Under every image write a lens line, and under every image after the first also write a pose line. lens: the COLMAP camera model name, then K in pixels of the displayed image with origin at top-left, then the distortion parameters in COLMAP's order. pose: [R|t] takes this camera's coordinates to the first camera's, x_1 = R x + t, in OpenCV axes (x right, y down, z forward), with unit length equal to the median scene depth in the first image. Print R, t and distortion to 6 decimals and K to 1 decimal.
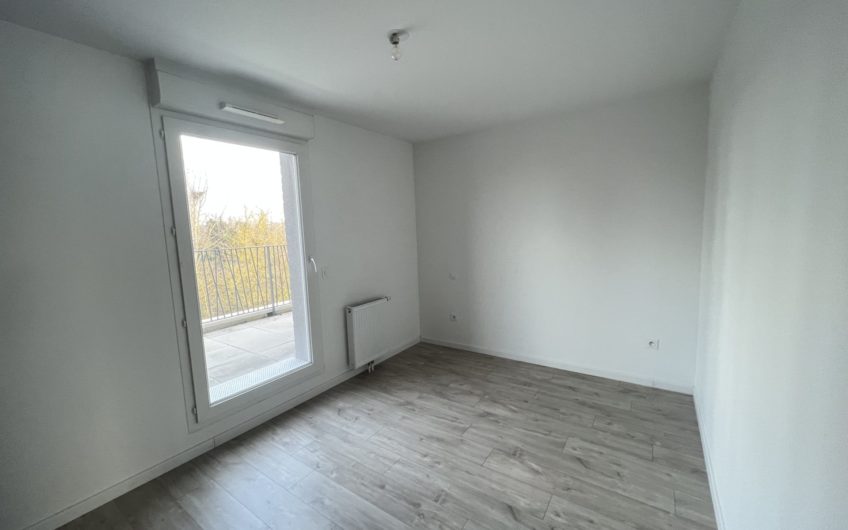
lens RADIAL K [[336.7, 0, 426.8], [0, 336.7, 264.7], [0, 0, 1]] dist [0.001711, 0.000643]
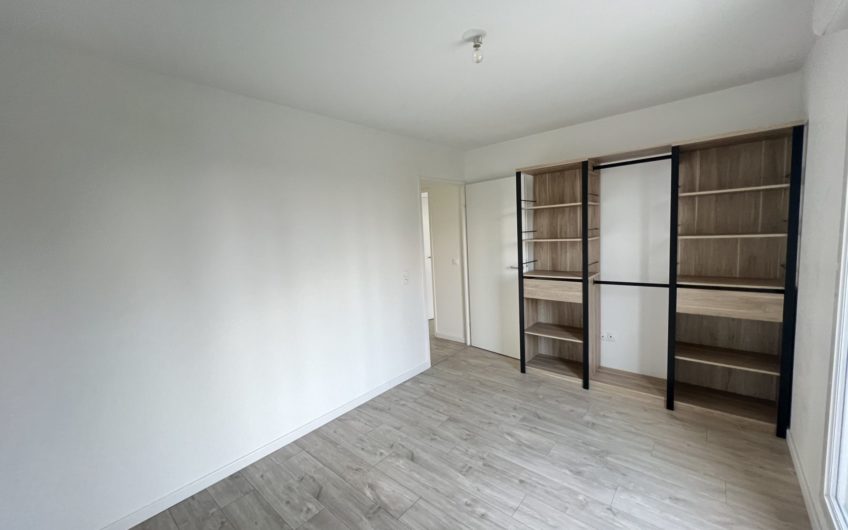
lens RADIAL K [[336.7, 0, 425.4], [0, 336.7, 266.0], [0, 0, 1]] dist [0.001711, 0.000643]
pose [[-0.989771, 0.075890, 0.120804, -0.012440], [0.099871, 0.973261, 0.206853, -0.237505], [-0.101875, 0.216802, -0.970885, 1.877382]]
